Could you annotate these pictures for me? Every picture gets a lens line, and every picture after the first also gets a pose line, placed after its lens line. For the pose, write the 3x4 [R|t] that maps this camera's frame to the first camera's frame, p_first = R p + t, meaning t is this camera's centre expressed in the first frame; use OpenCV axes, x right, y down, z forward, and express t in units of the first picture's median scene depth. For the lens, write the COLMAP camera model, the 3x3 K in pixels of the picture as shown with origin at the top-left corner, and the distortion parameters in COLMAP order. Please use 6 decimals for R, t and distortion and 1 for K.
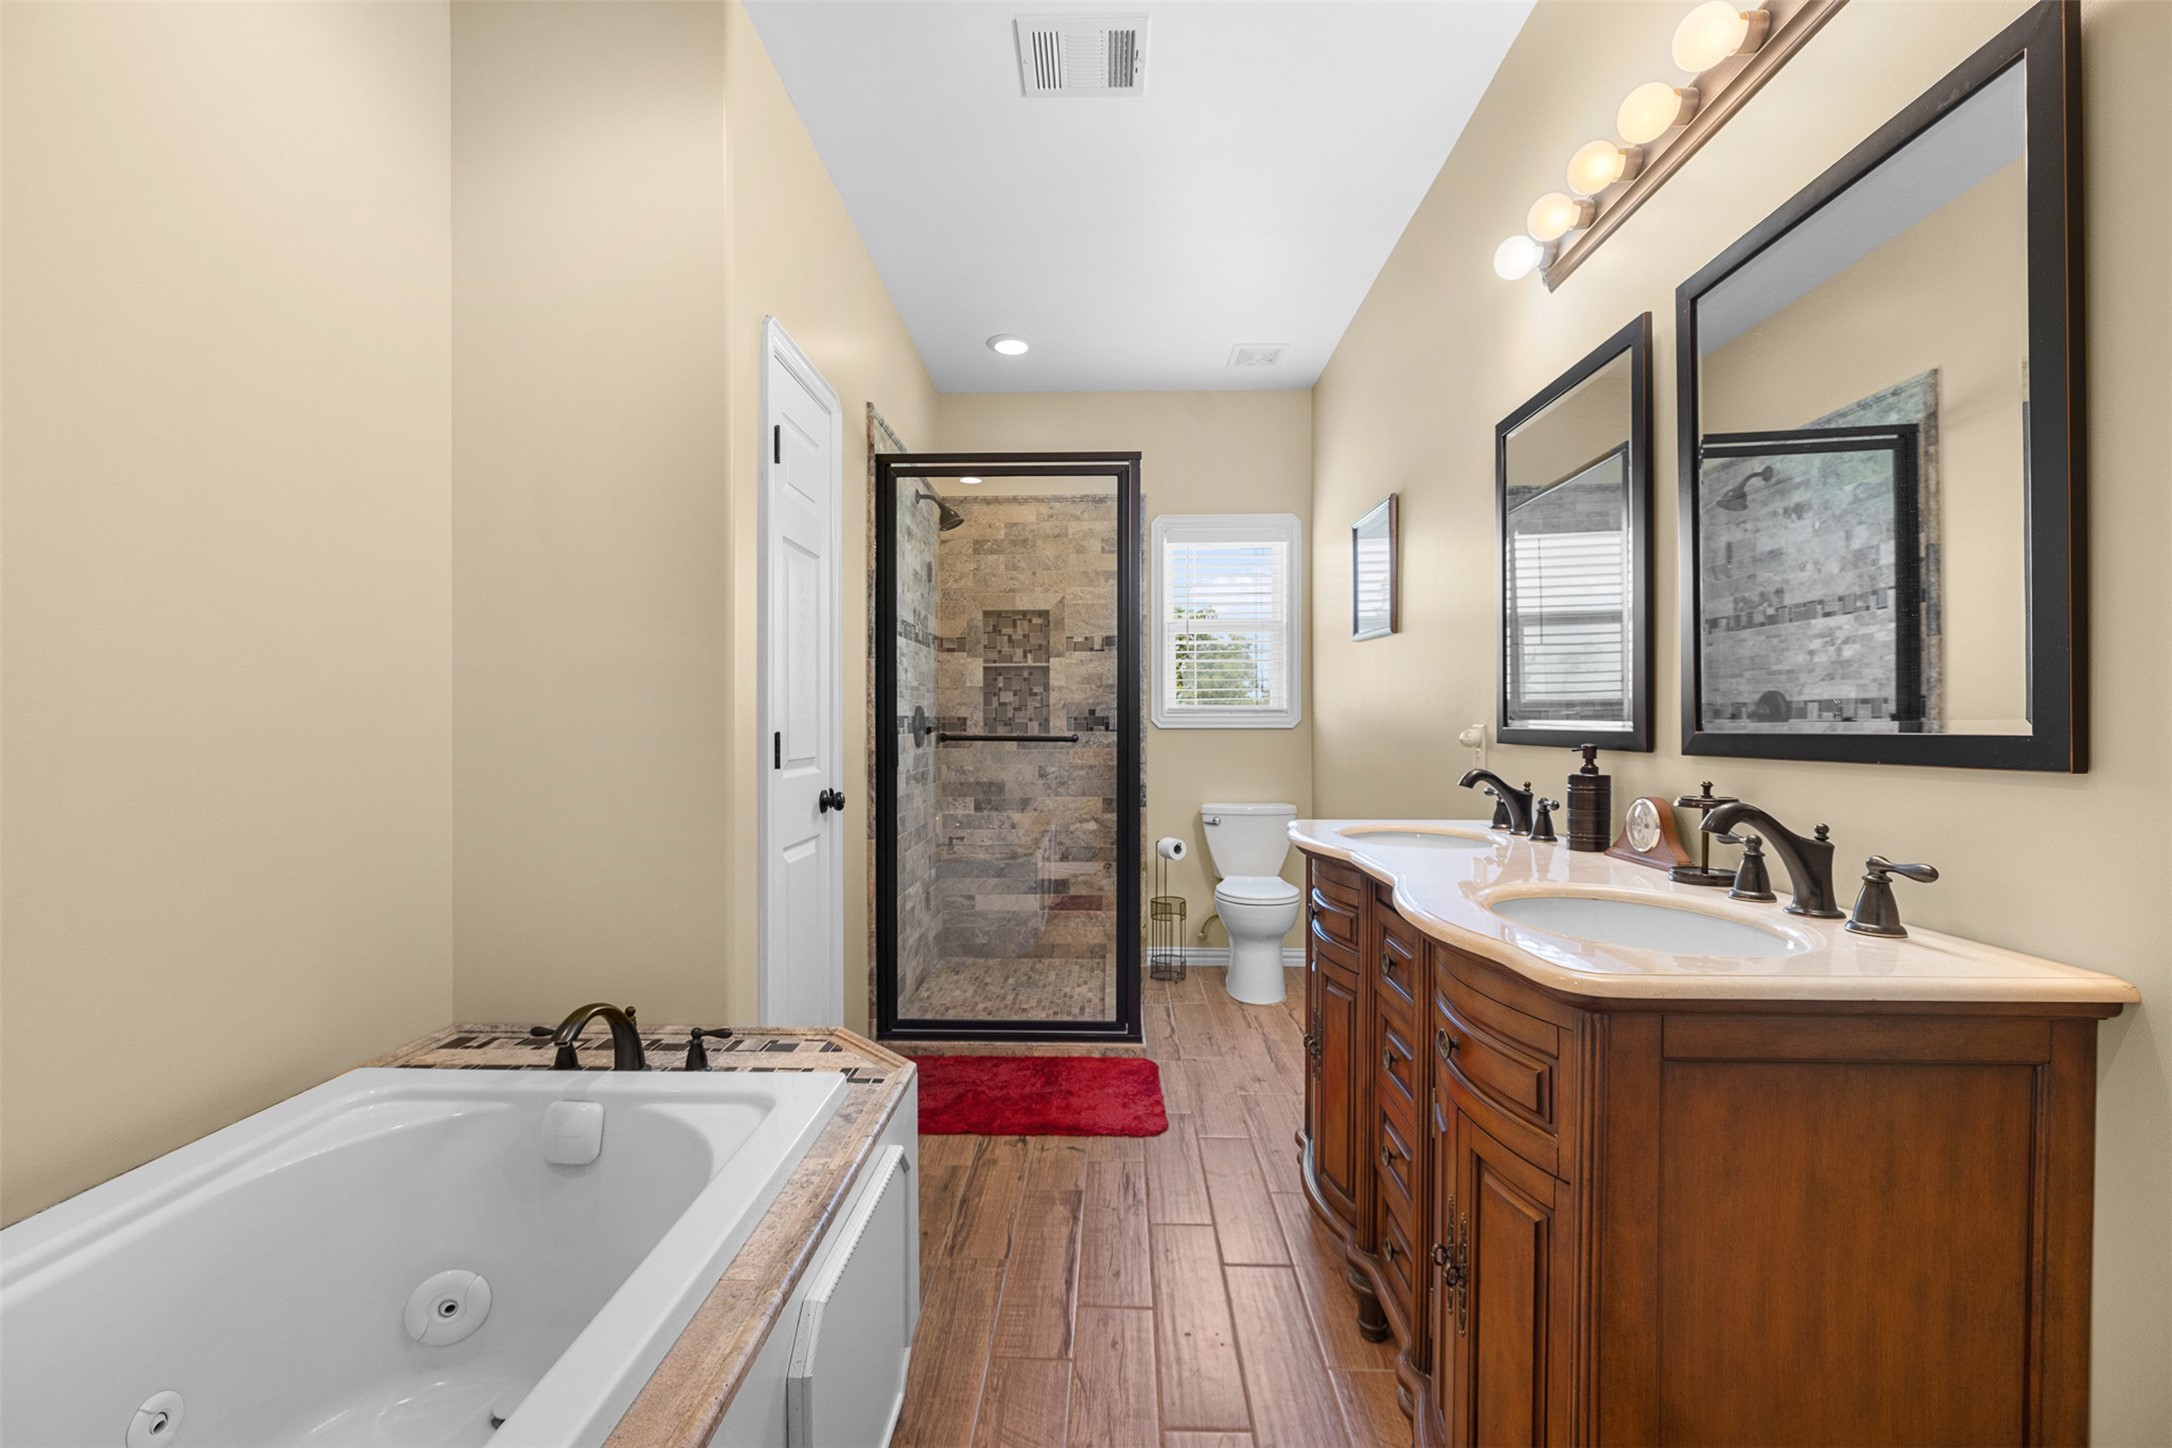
lens RADIAL K [[912.2, 0, 1086.0], [0, 912.2, 724.0], [0, 0, 1]] dist [-0.000014, -0.000113]
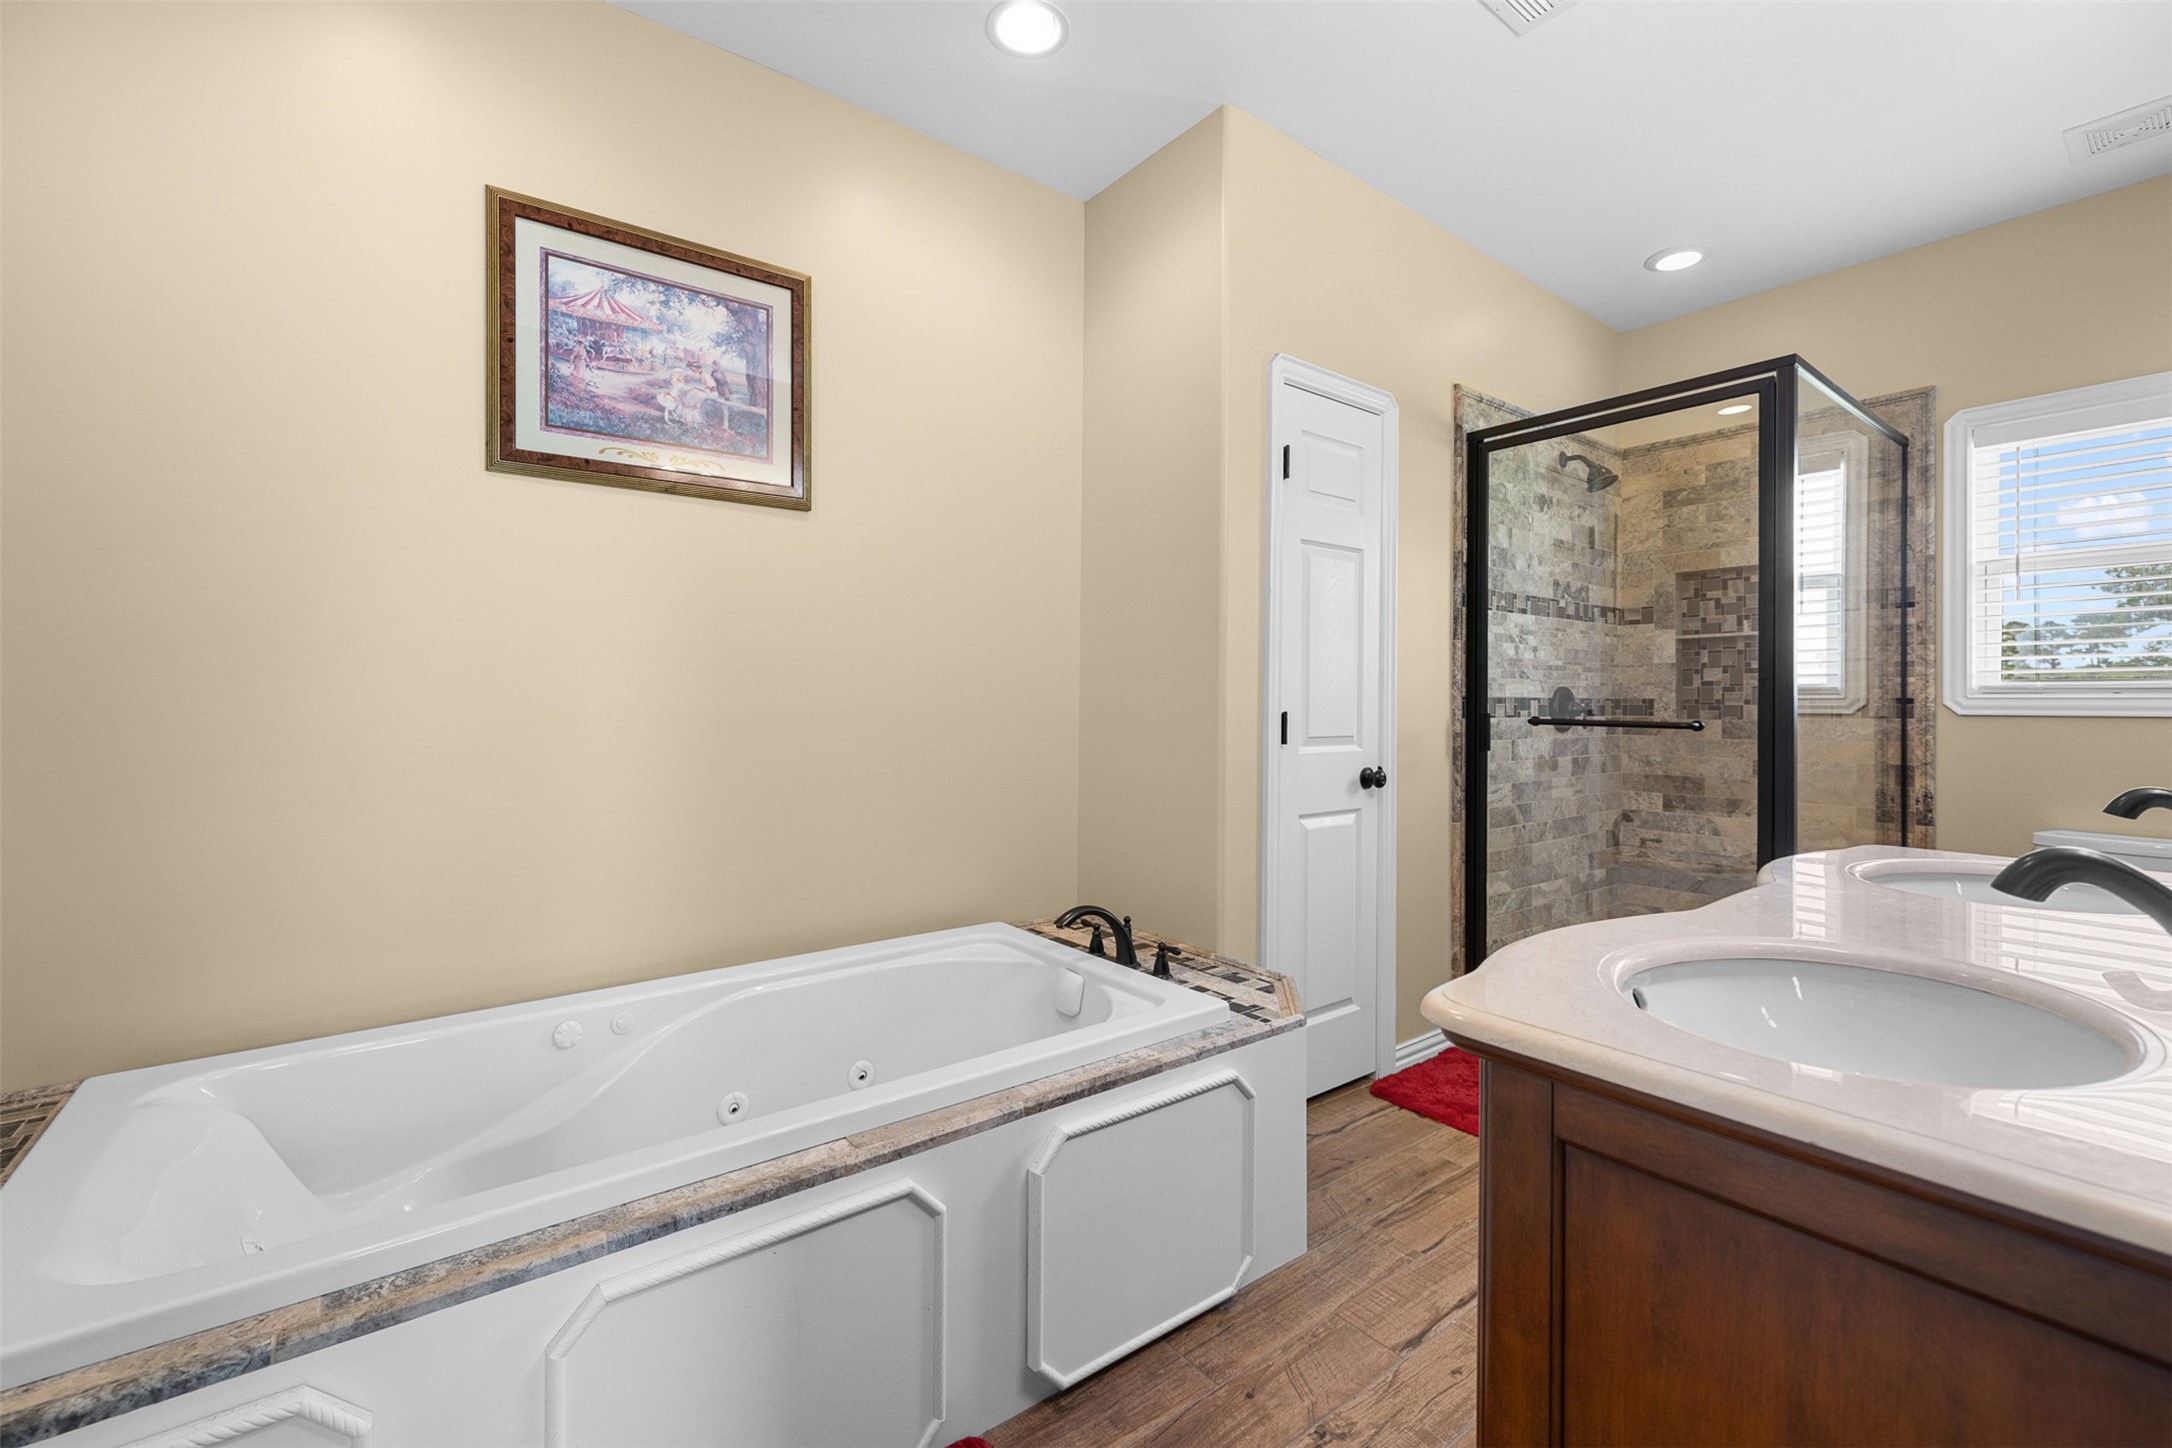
lens RADIAL K [[919.5, 0, 1085.1], [0, 919.5, 685.5], [0, 0, 1]] dist [0.001481, -0.000080]
pose [[0.636391, -0.011202, -0.771285, 0.274448], [-0.006151, 0.999789, -0.019596, -0.000154], [0.771342, 0.017215, 0.636188, 0.051251]]
